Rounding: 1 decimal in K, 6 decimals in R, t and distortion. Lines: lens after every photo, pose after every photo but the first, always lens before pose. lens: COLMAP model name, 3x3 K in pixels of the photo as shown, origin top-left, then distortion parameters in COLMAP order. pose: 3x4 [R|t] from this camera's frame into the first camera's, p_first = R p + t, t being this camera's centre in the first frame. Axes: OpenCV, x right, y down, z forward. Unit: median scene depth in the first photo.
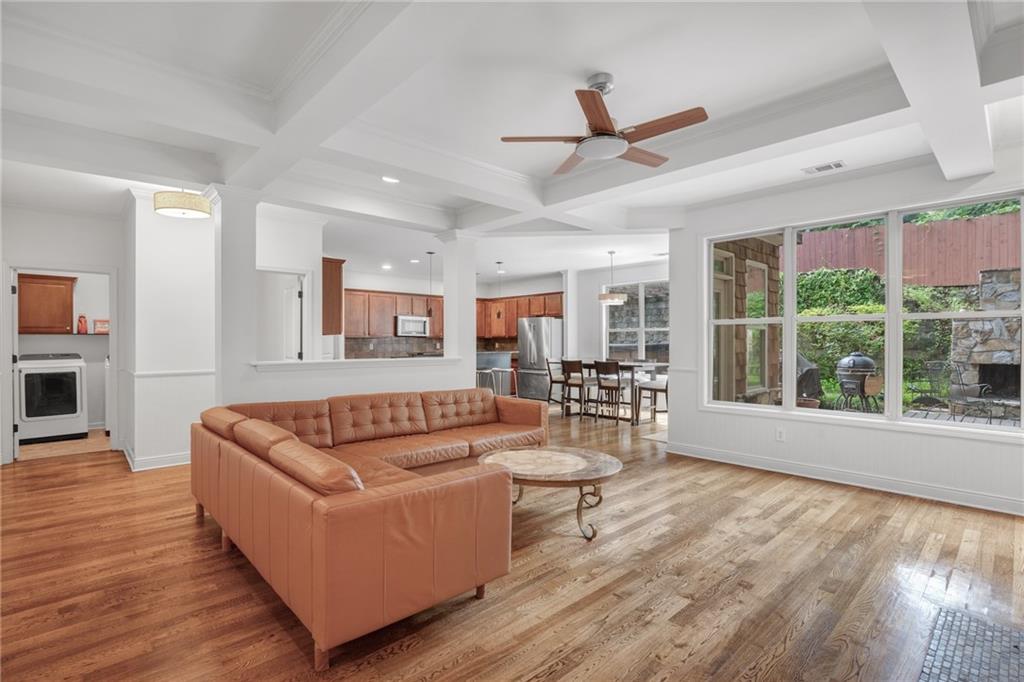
lens RADIAL K [[496.1, 0, 520.9], [0, 496.1, 342.9], [0, 0, 1]] dist [-0.000320, -0.000221]
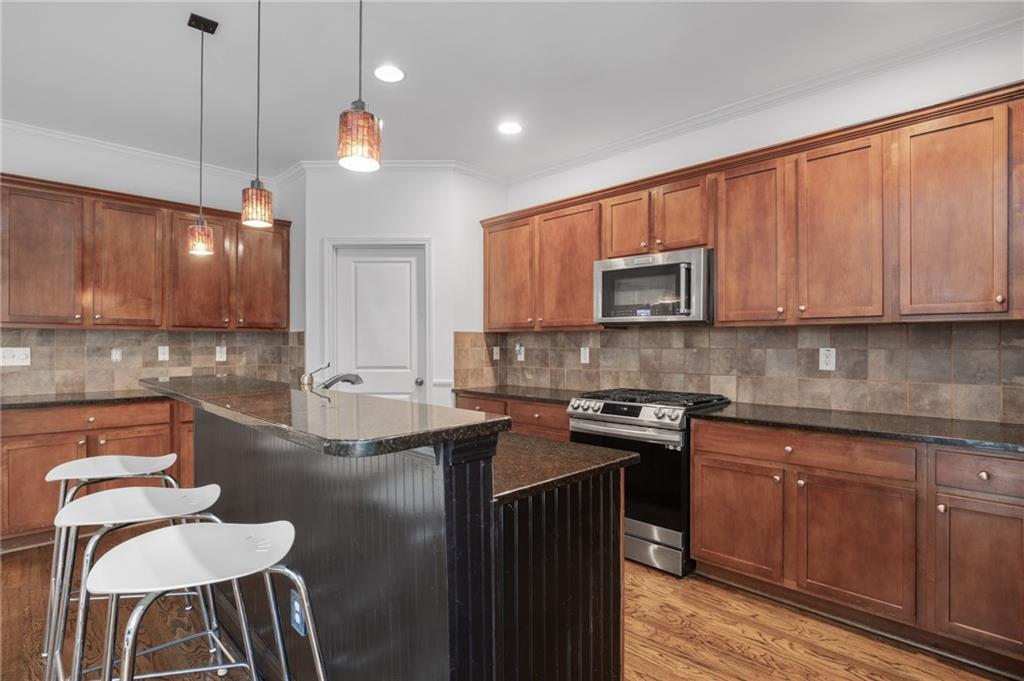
lens RADIAL K [[505.5, 0, 512.0], [0, 505.5, 340.5], [0, 0, 1]] dist [-0.000300, -0.000041]
pose [[0.011848, -0.008704, -0.999892, 0.091613], [-0.000607, 0.999962, -0.008712, 0.000044], [0.999930, 0.000710, 0.011843, 0.945876]]
